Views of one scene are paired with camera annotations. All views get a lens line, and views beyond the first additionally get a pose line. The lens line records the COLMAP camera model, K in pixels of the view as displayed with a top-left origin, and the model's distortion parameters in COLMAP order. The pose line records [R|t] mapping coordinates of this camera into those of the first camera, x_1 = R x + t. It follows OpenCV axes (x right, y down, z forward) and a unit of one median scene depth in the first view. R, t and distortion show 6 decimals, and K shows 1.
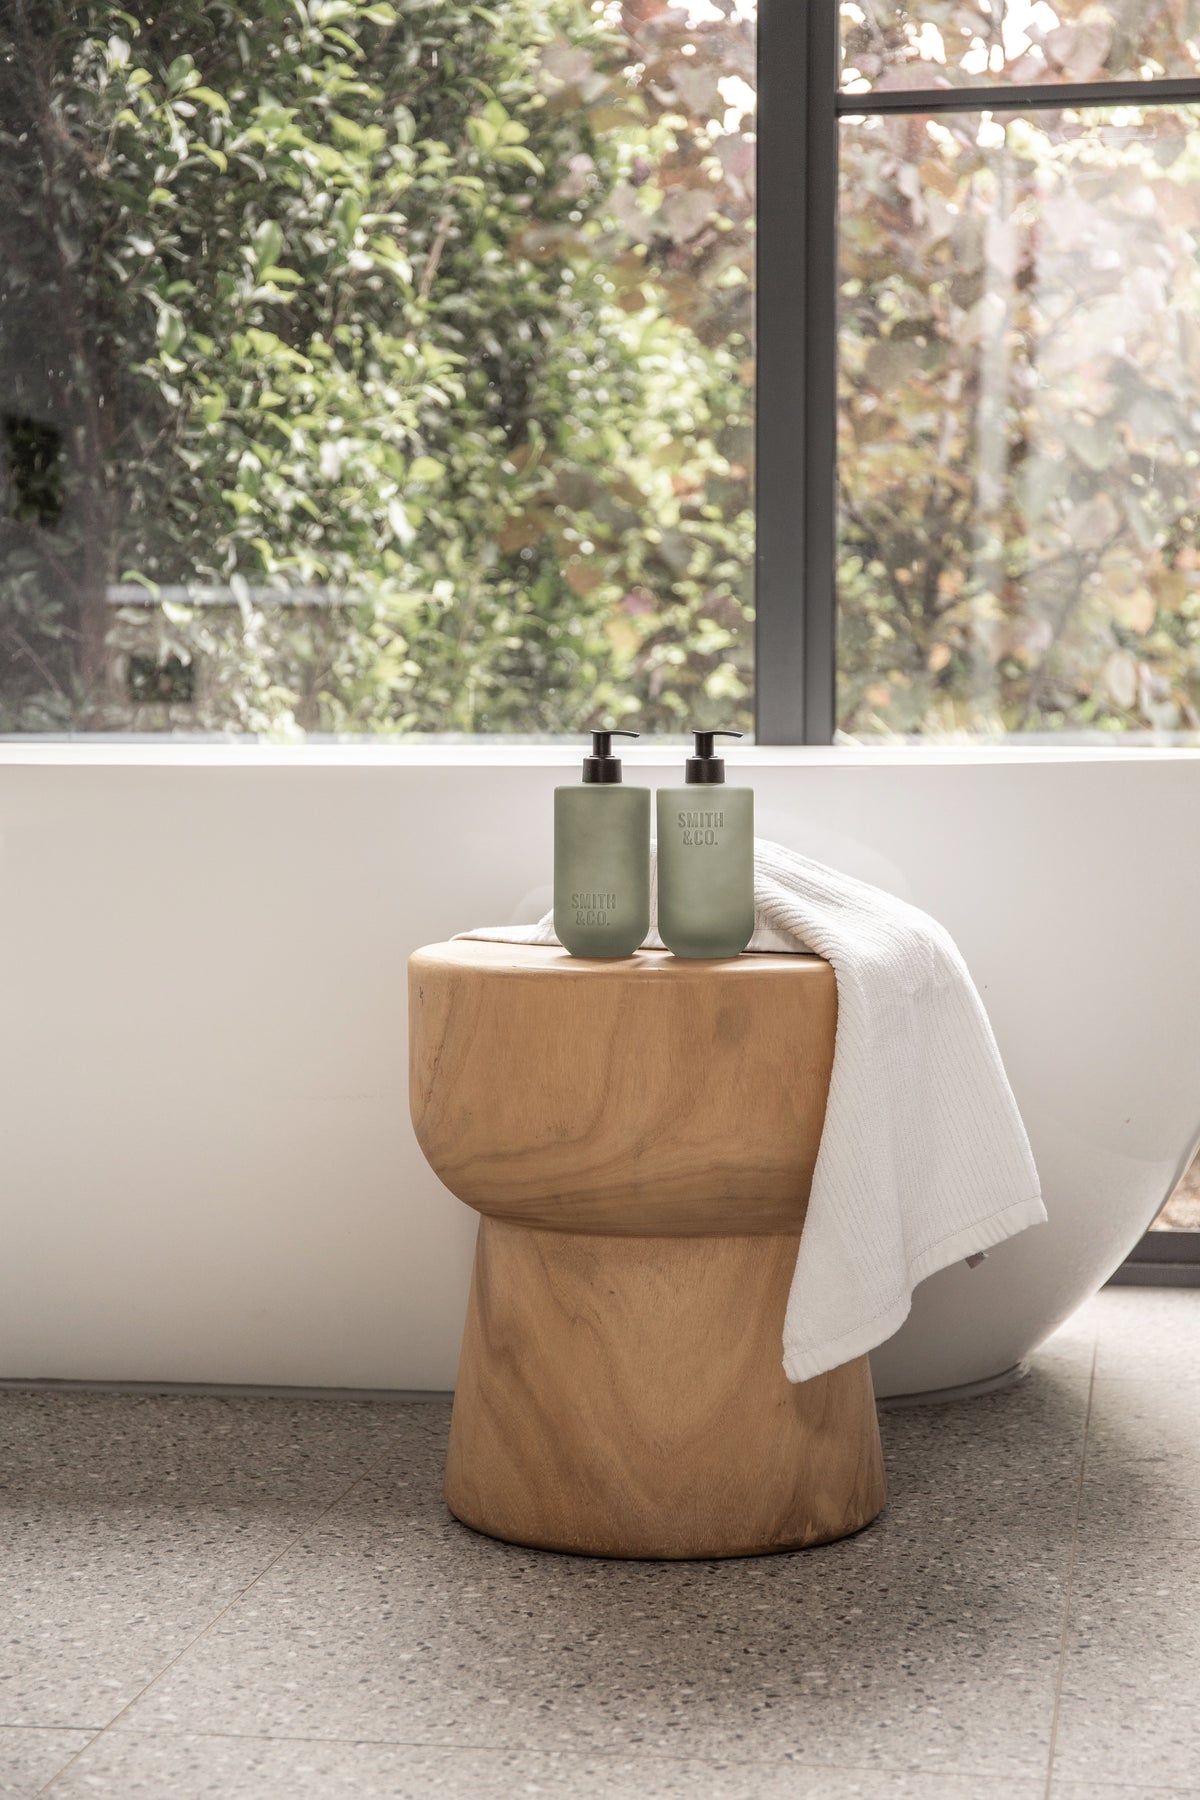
lens RADIAL K [[3303.3, 0, 604.5], [0, 3303.3, 946.3], [0, 0, 1]] dist [0.106773, 0.241323]
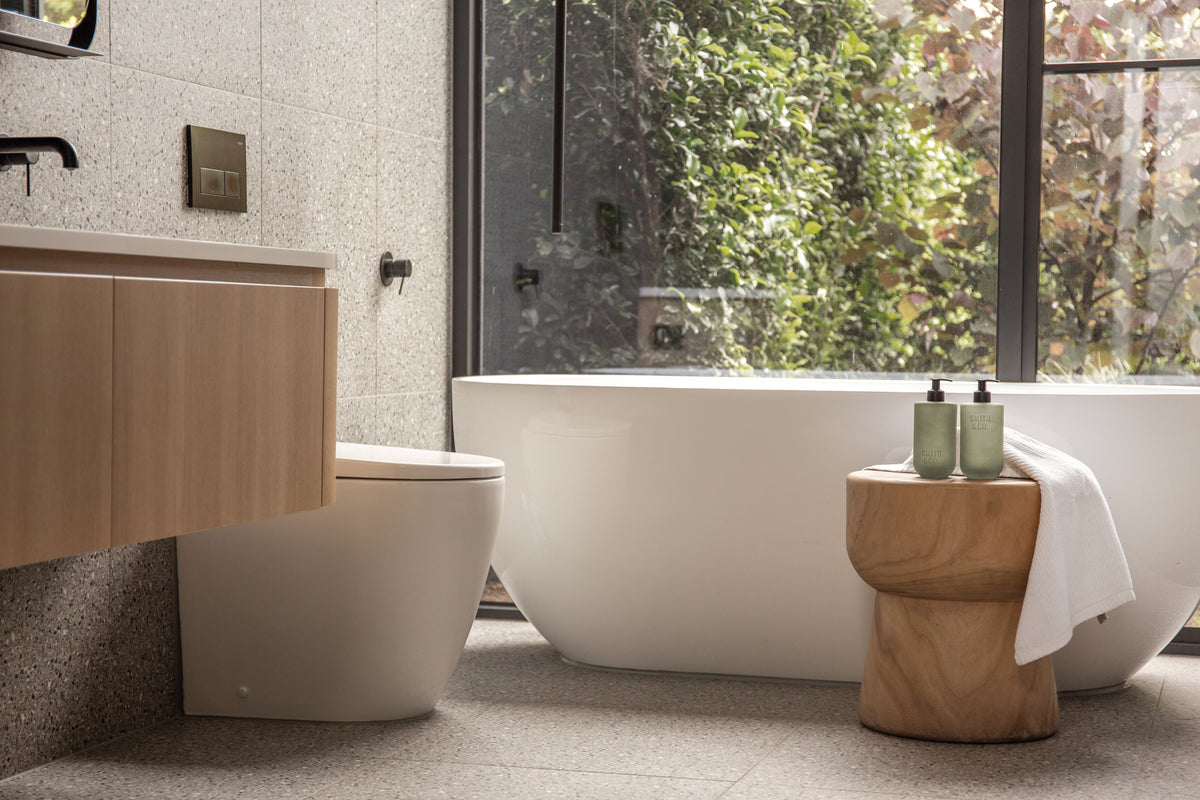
lens RADIAL K [[2202.2, 0, 600.0], [0, 2202.2, 400.0], [0, 0, 1]] dist [0.106773, 0.241323]
pose [[0.992765, 0.017592, -0.118776, -0.045570], [-0.022768, 0.998843, -0.042367, 0.017720], [0.117893, 0.044765, 0.992017, -0.491802]]
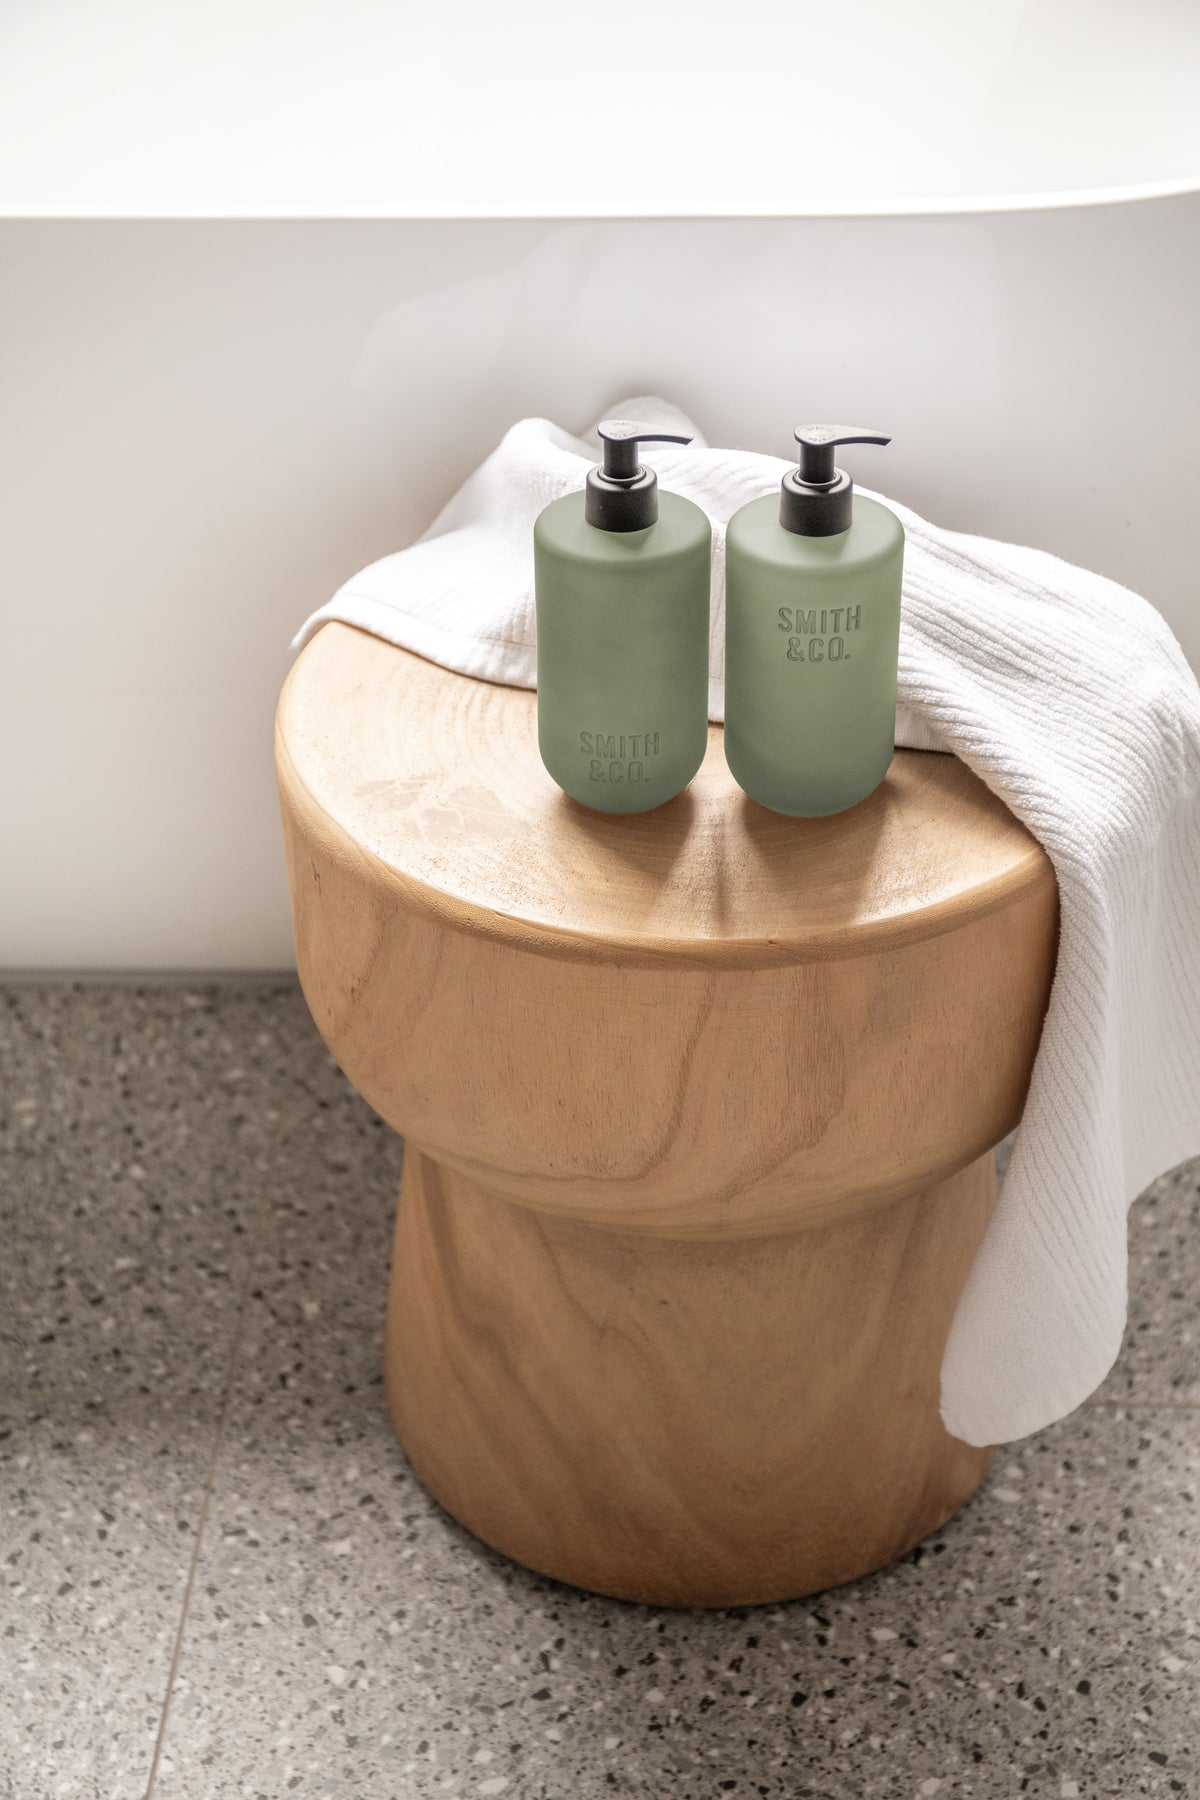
lens RADIAL K [[2602.1, 0, 600.0], [0, 2602.1, 900.0], [0, 0, 1]] dist [0.021545, 0.087608]
pose [[0.989956, -0.090792, 0.108366, -0.051254], [0.020800, 0.851721, 0.523583, -0.200284], [-0.139835, -0.516071, 0.845055, 0.555831]]
